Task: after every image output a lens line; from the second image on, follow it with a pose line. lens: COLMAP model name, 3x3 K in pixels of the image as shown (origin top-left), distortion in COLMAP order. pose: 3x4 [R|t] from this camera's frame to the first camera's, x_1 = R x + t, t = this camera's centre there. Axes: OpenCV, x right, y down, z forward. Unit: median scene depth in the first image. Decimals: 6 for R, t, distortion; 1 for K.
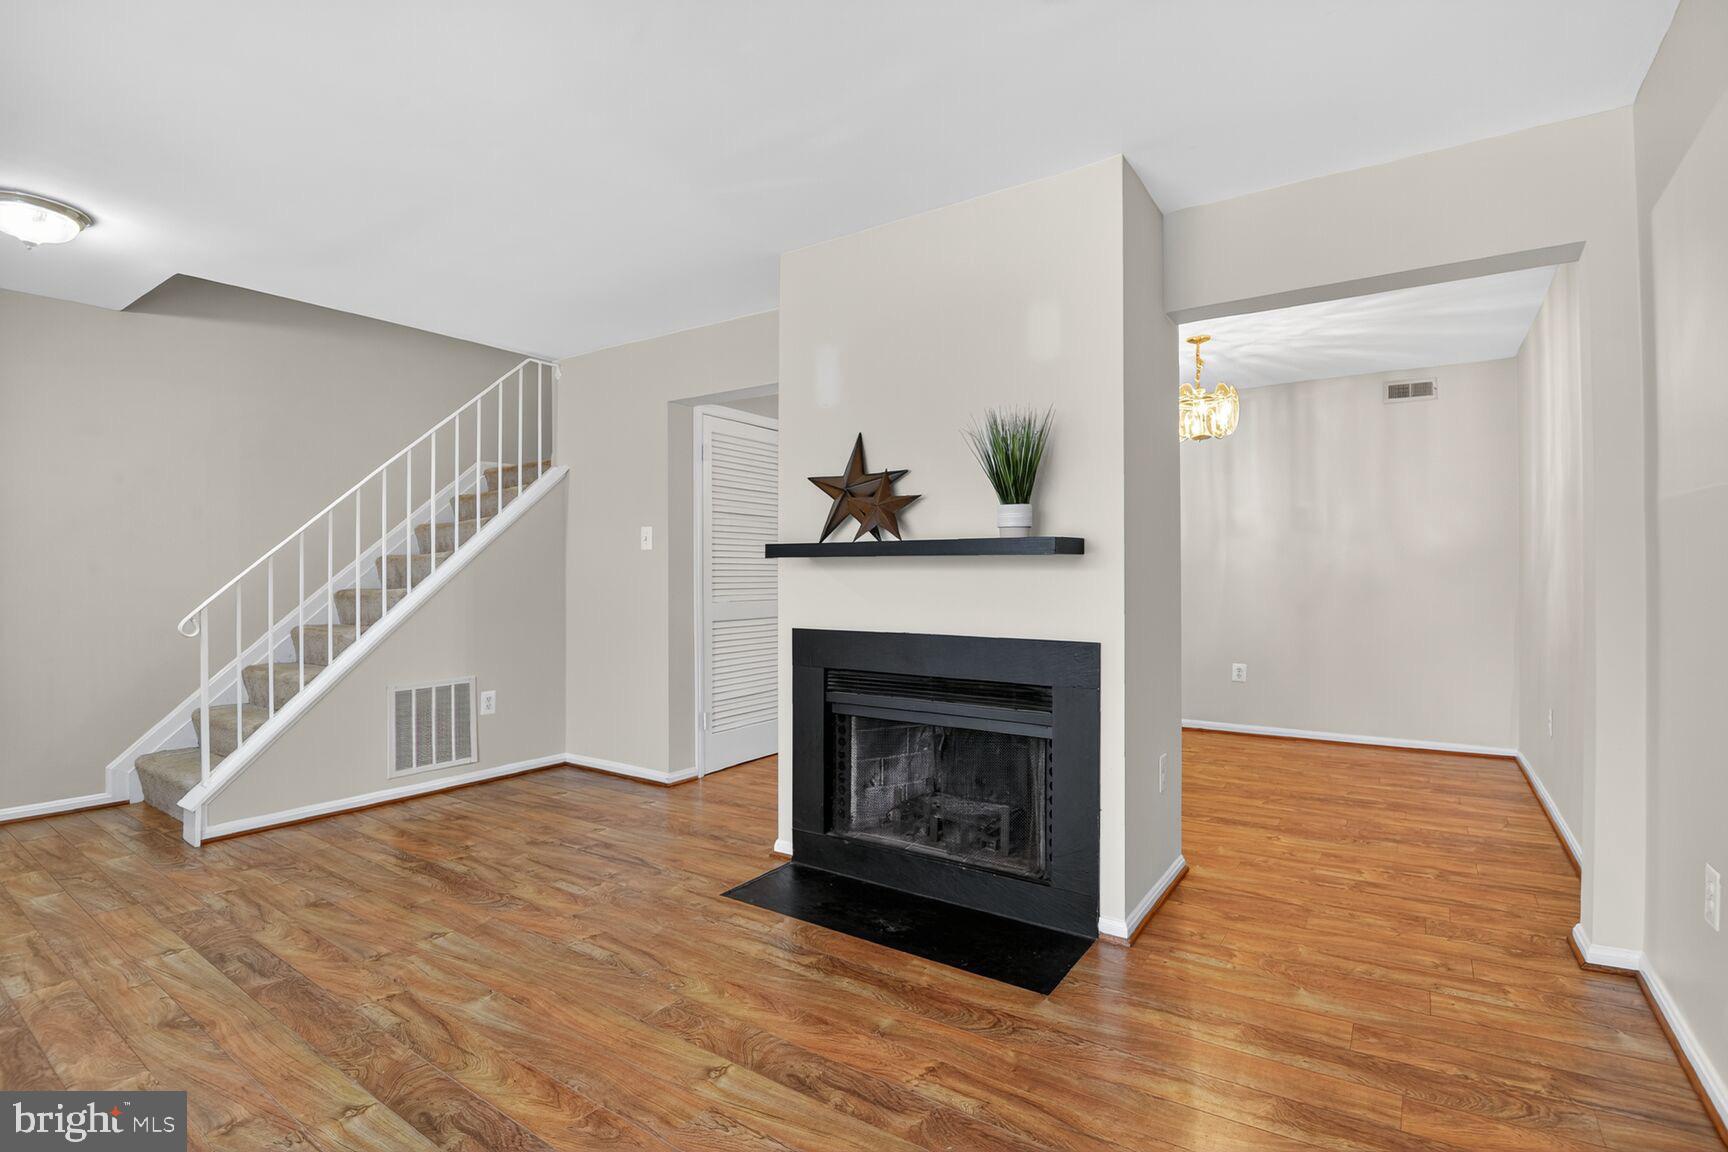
lens RADIAL K [[813.1, 0, 863.9], [0, 813.1, 559.9], [0, 0, 1]] dist [-0.028270, -0.005650]
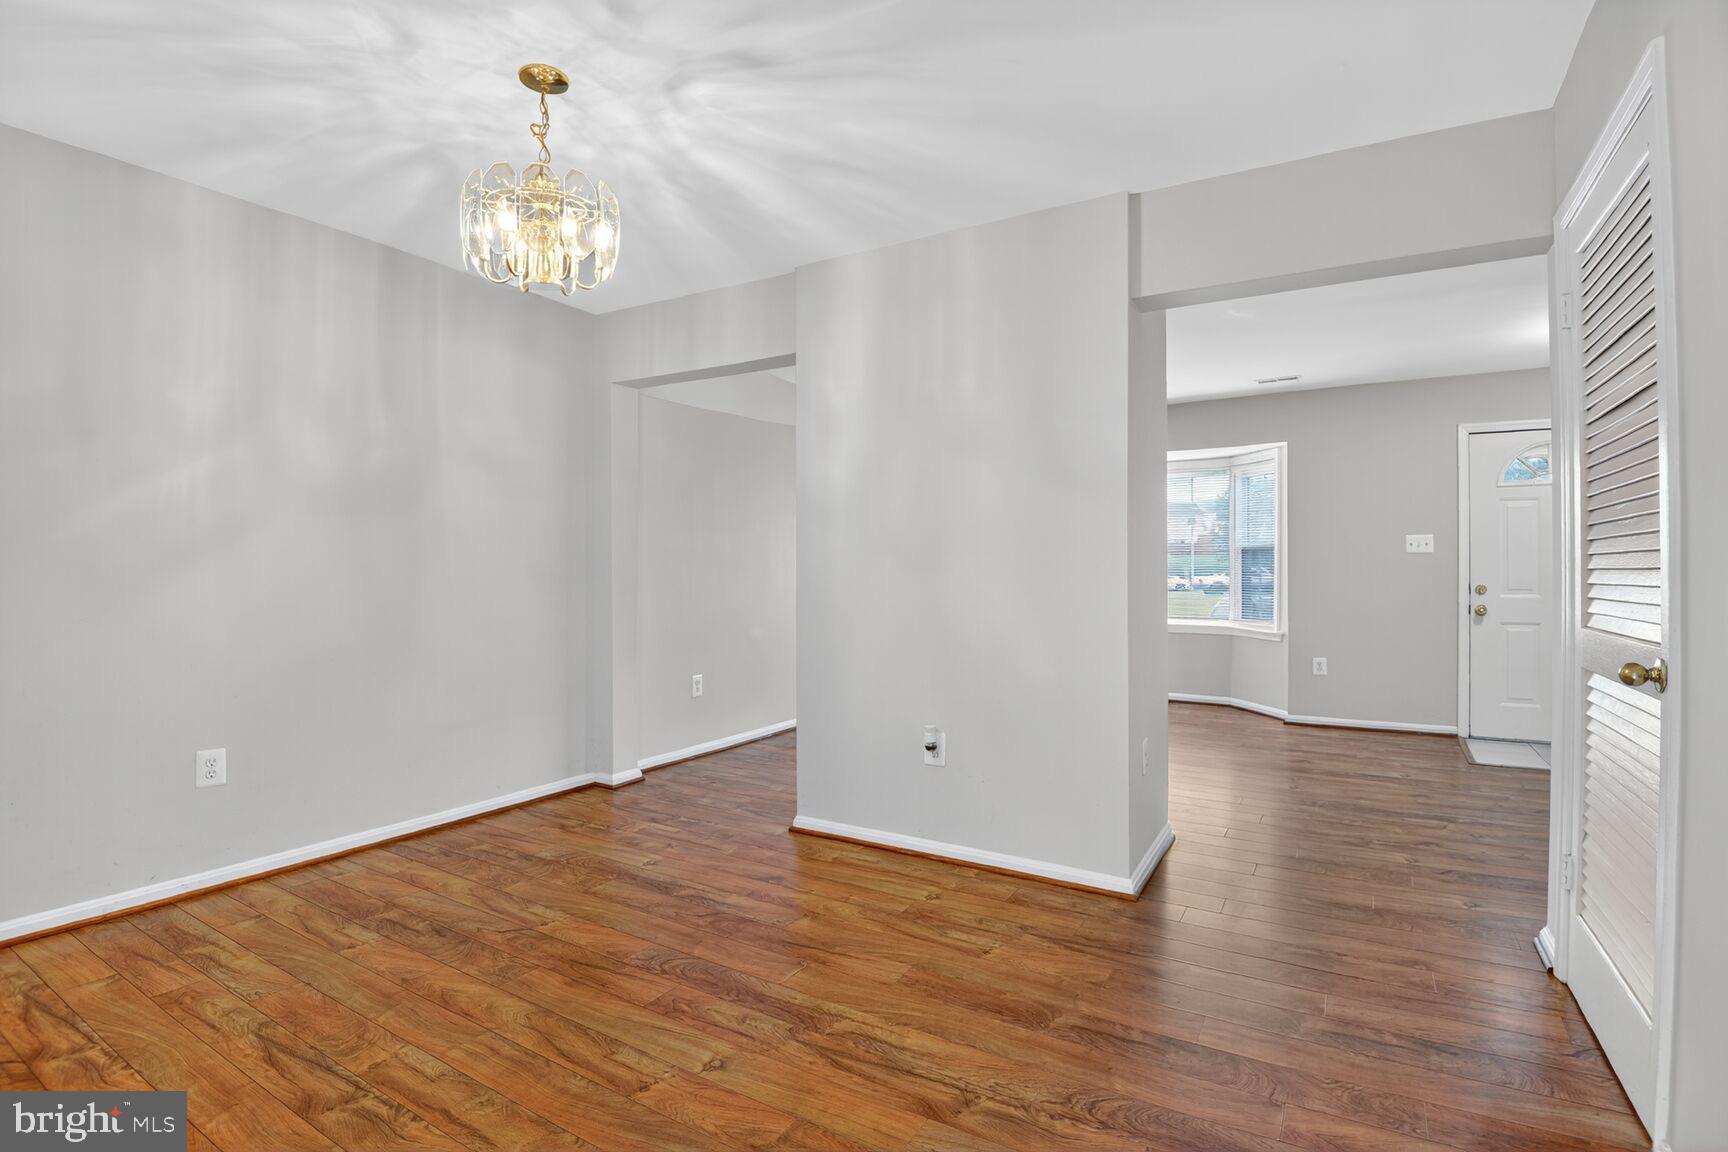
lens RADIAL K [[813.1, 0, 855.5], [0, 813.1, 572.7], [0, 0, 1]] dist [-0.028270, -0.005650]
pose [[-0.998778, 0.000805, -0.049424, 0.368991], [0.001483, 0.999905, -0.013682, 0.040467], [0.049408, -0.013739, -0.998684, 2.155237]]
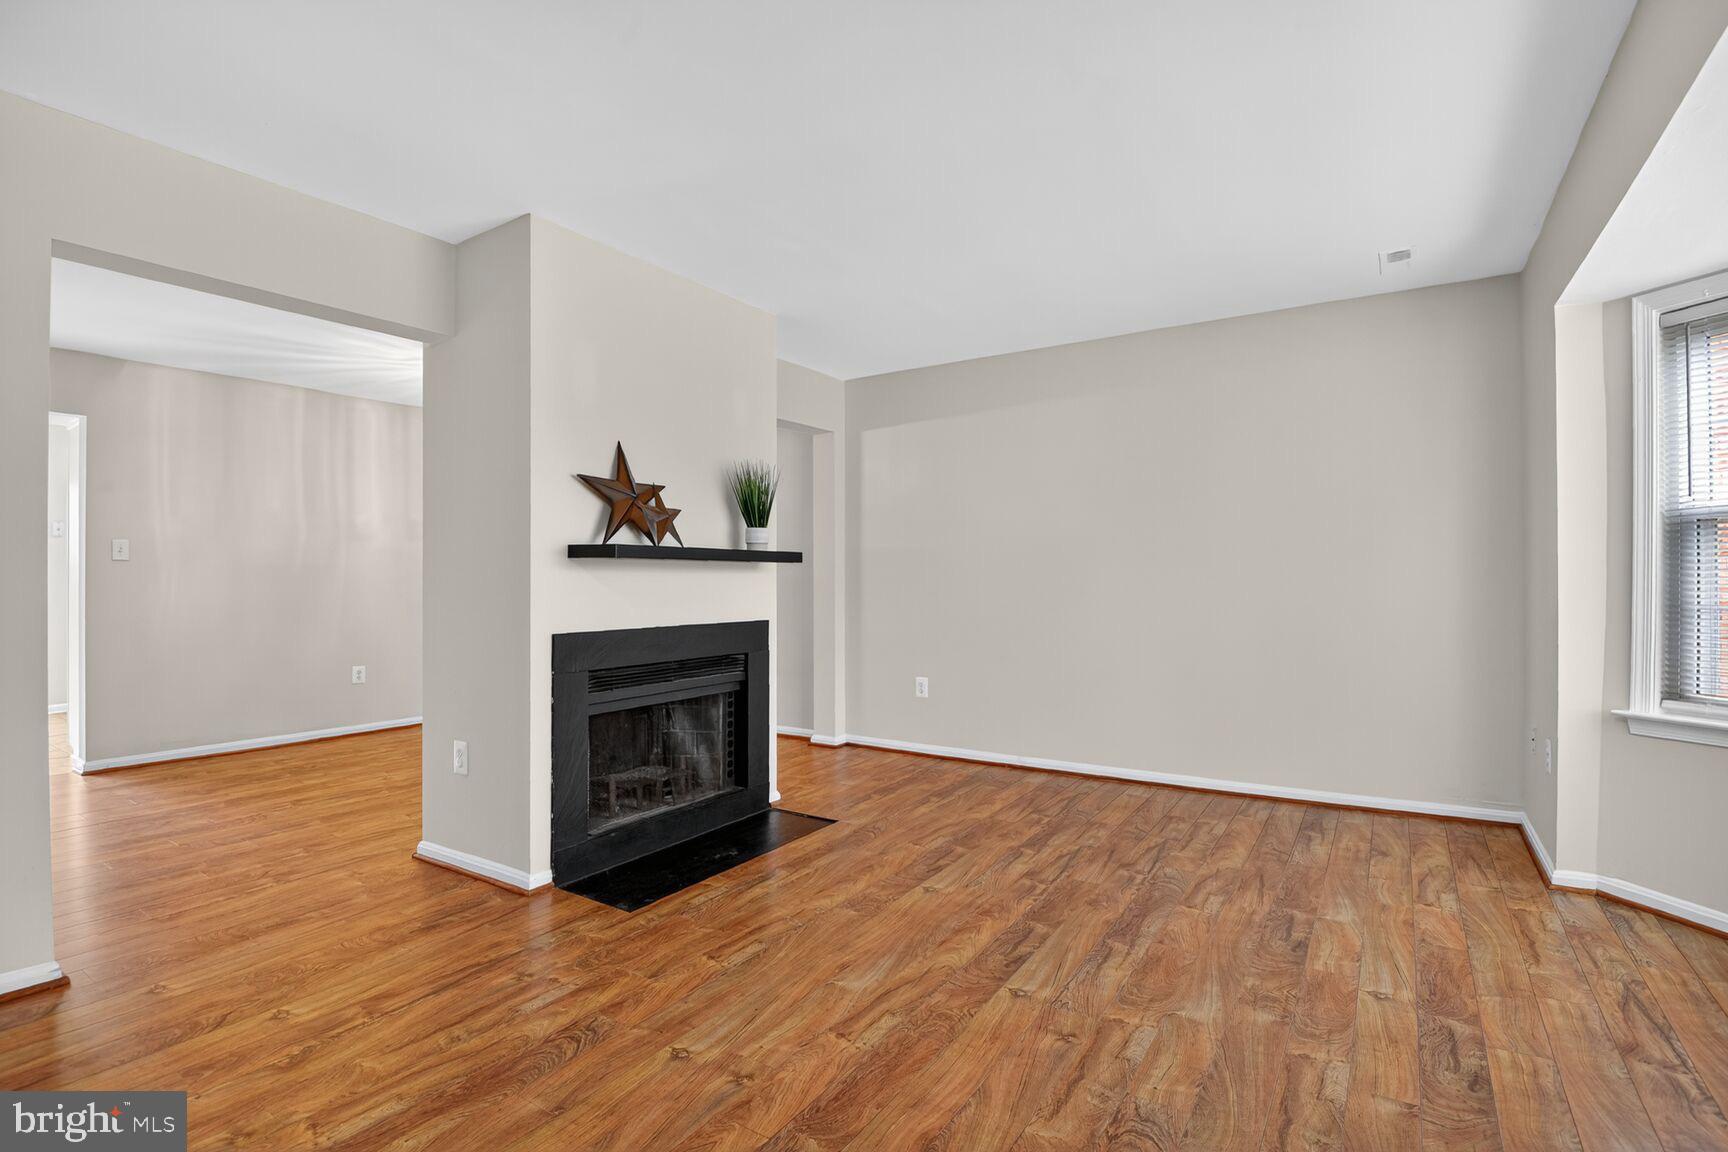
lens RADIAL K [[813.1, 0, 861.7], [0, 813.1, 566.5], [0, 0, 1]] dist [-0.028270, -0.005650]
pose [[-0.019185, 0.017035, 0.999671, -1.068274], [-0.012491, 0.999773, -0.017276, 0.020129], [-0.999738, -0.012818, -0.018968, 0.702356]]
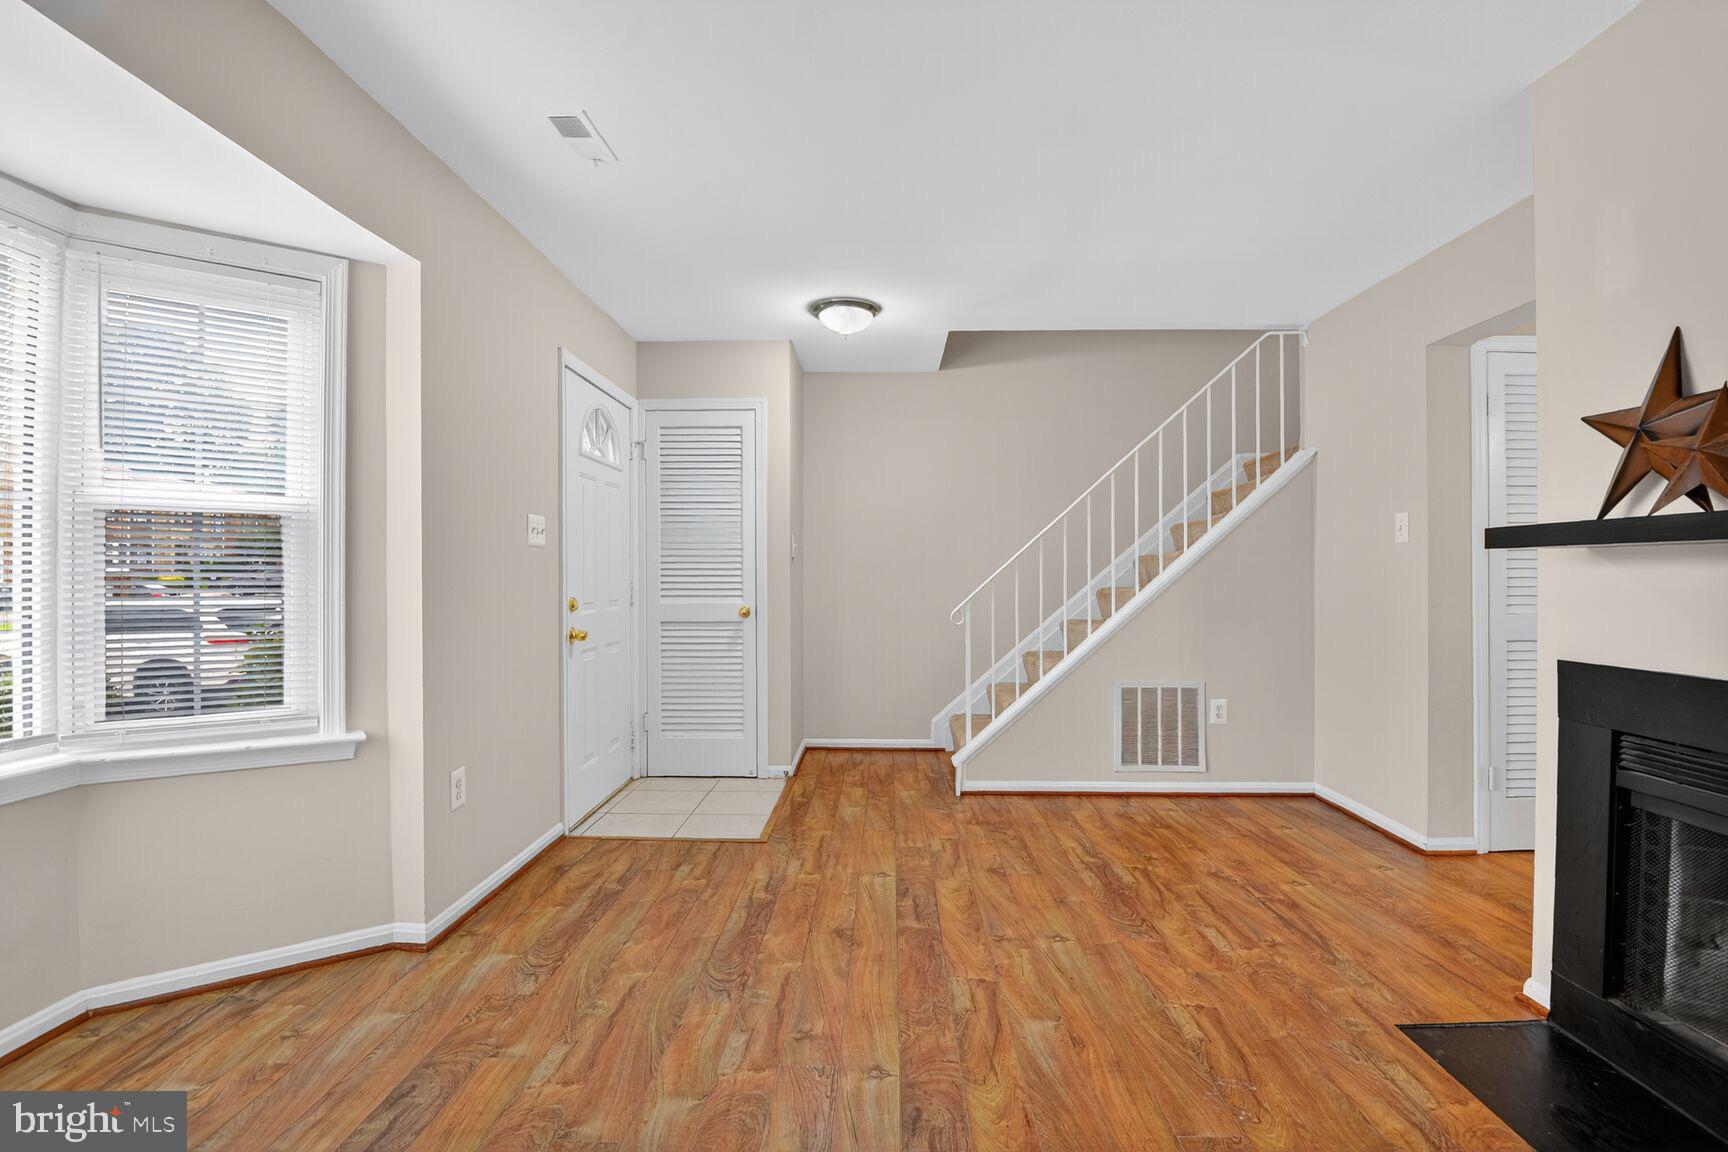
lens RADIAL K [[813.1, 0, 865.7], [0, 813.1, 572.1], [0, 0, 1]] dist [-0.028270, -0.005650]
pose [[0.541278, -0.000285, -0.840843, 0.144623], [0.012350, 0.999895, 0.007611, 0.005012], [0.840753, -0.014504, 0.541225, 0.220097]]
